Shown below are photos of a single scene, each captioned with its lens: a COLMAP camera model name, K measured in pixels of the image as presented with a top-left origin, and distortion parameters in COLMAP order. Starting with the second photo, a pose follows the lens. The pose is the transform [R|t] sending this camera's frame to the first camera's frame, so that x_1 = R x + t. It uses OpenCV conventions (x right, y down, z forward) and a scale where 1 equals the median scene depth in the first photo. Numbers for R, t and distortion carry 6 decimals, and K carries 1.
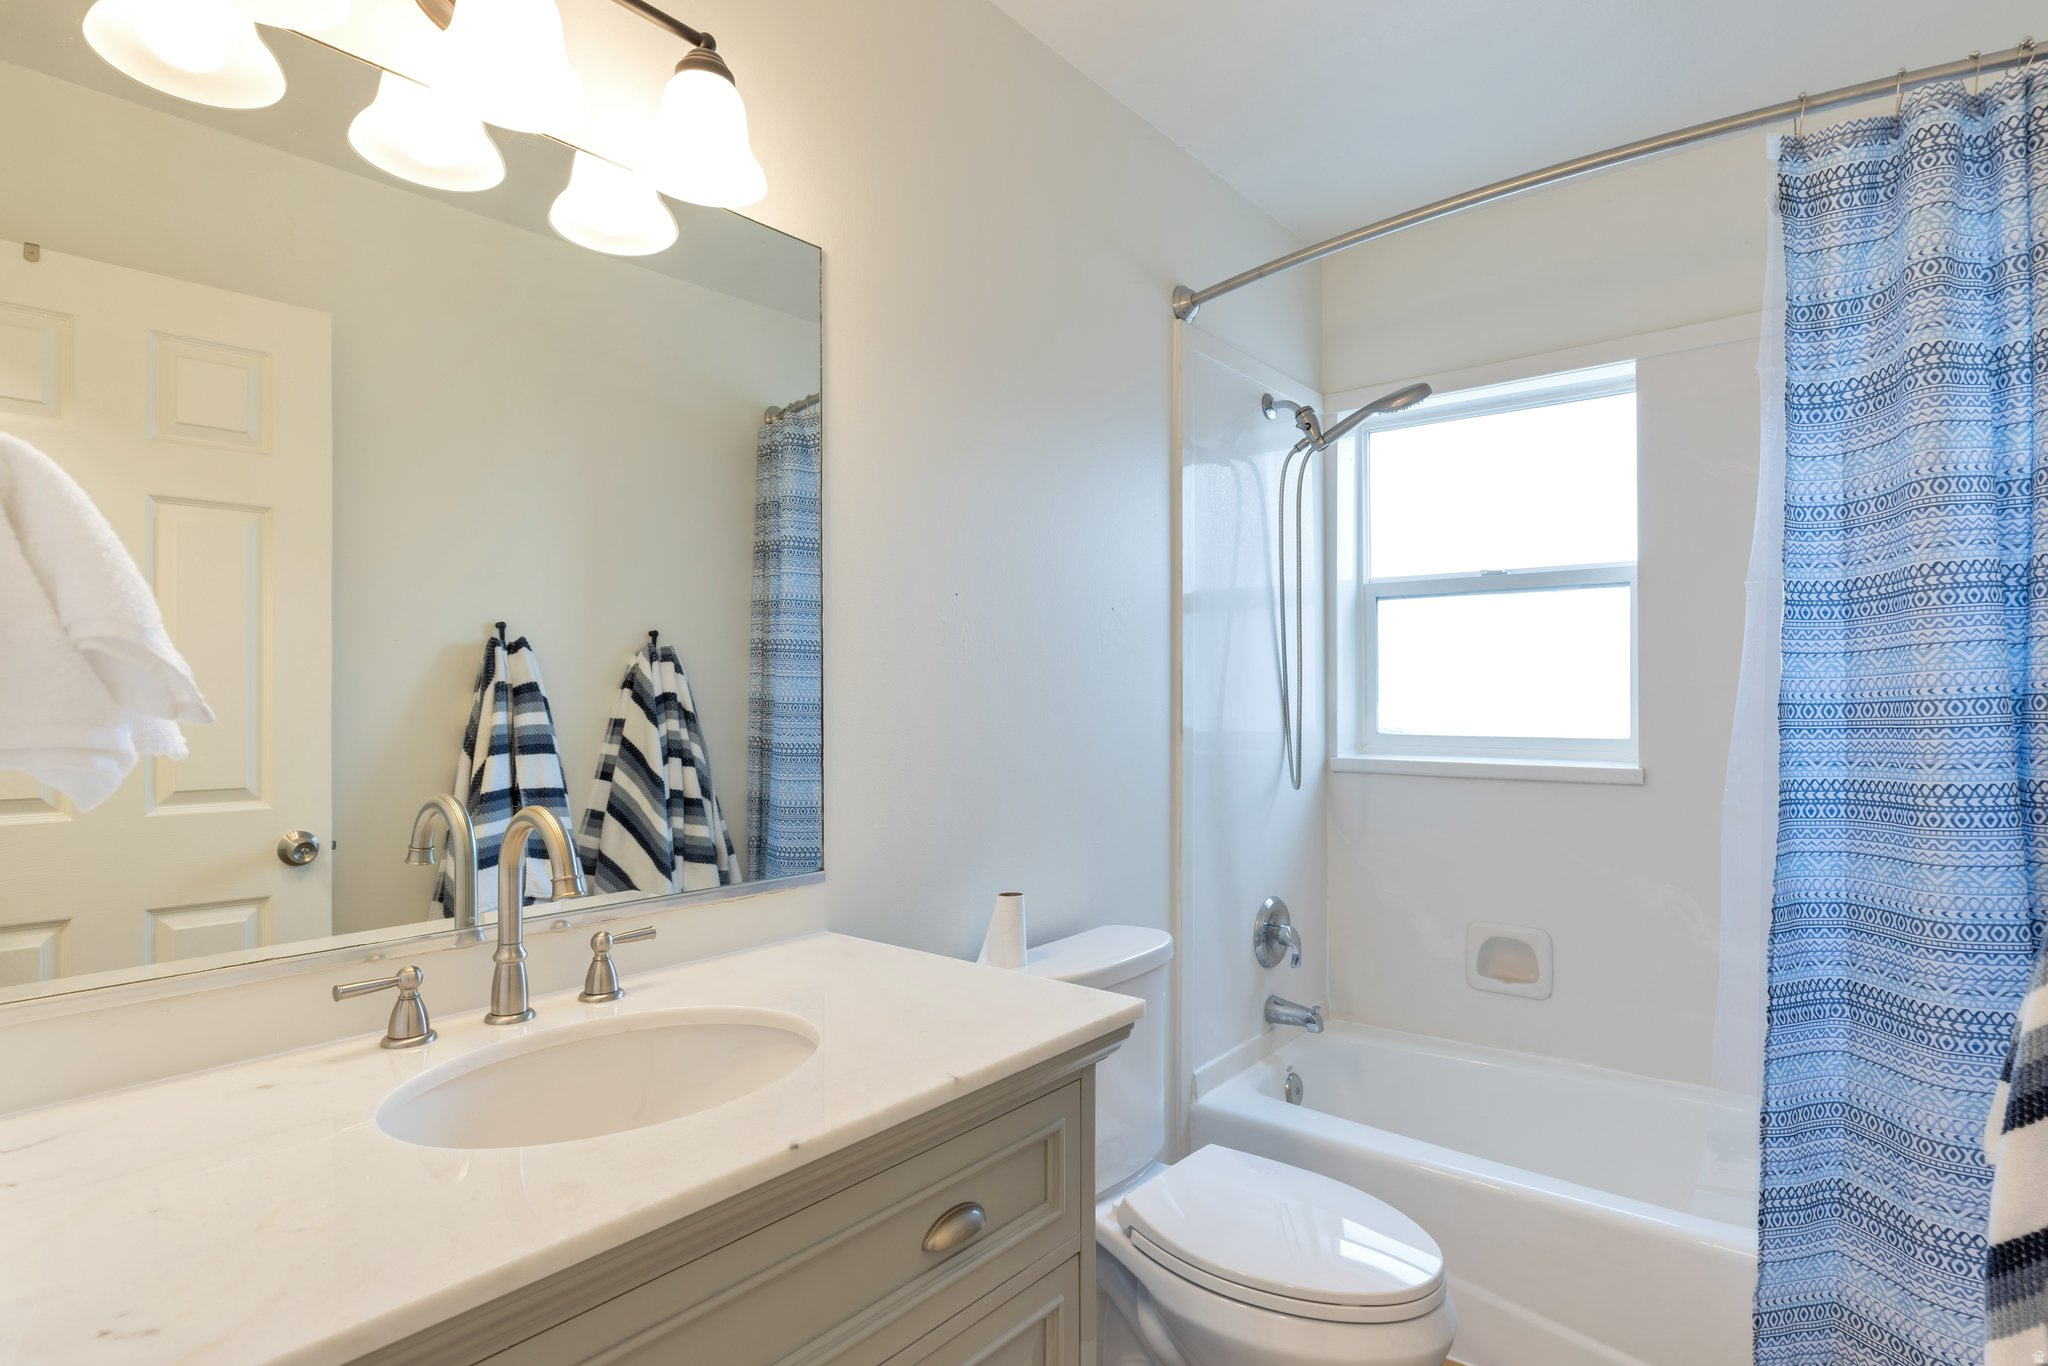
lens RADIAL K [[1047.8, 0, 1080.2], [0, 1047.8, 687.5], [0, 0, 1]] dist [-0.003384, -0.000007]
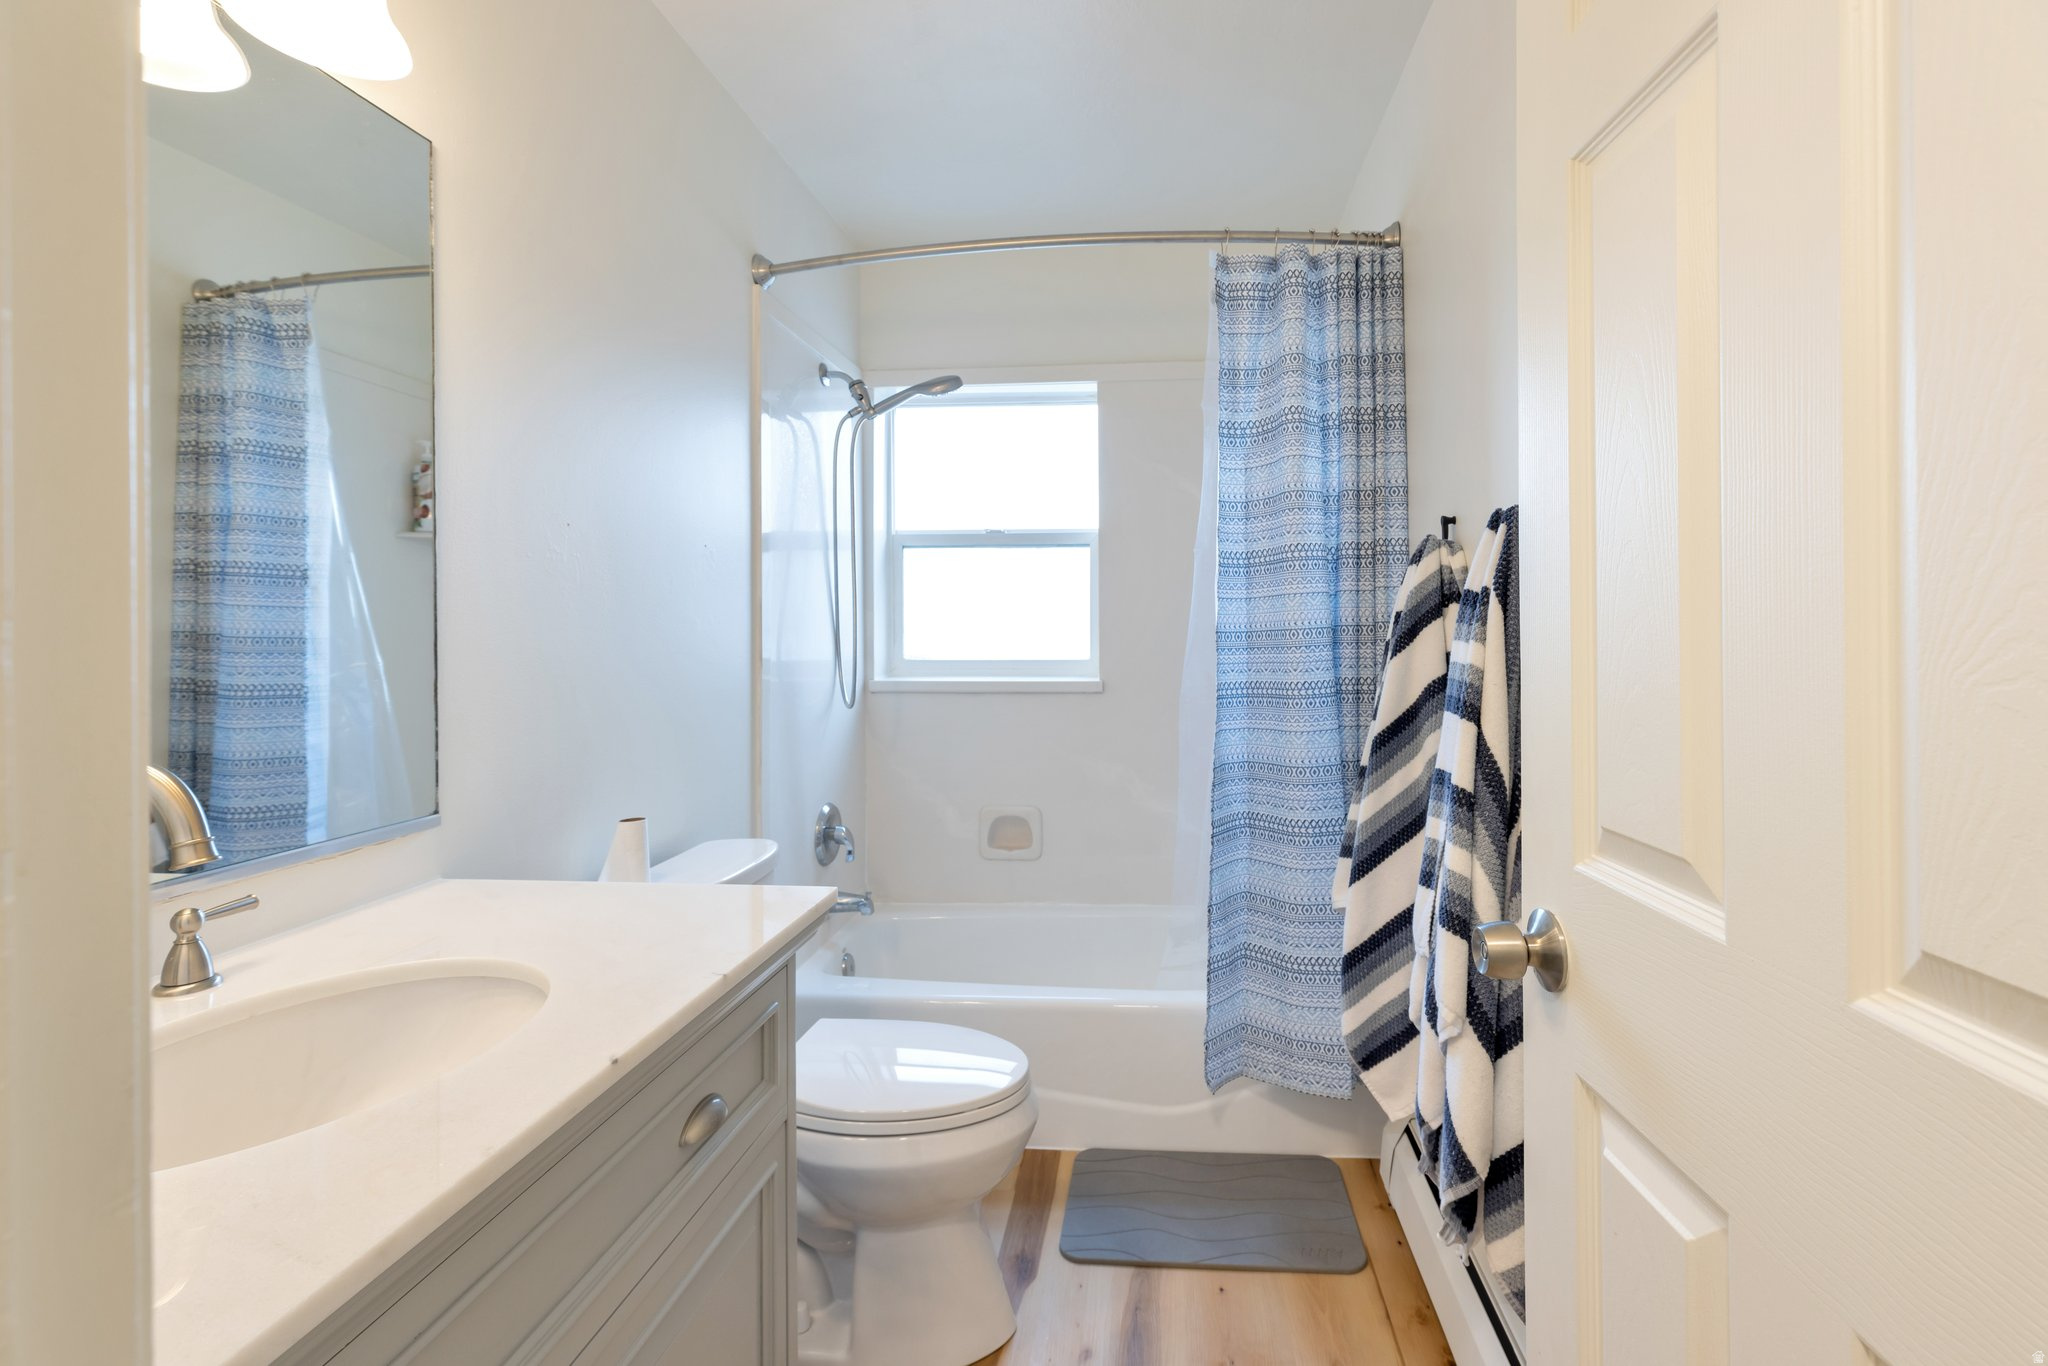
lens RADIAL K [[979.6, 0, 1027.9], [0, 979.6, 624.0], [0, 0, 1]] dist [0.002964, 0.000026]
pose [[0.830498, 0.003383, 0.557011, -0.334671], [-0.002654, 0.999994, -0.002117, 0.007944], [-0.557015, 0.000280, 0.830503, -0.016459]]
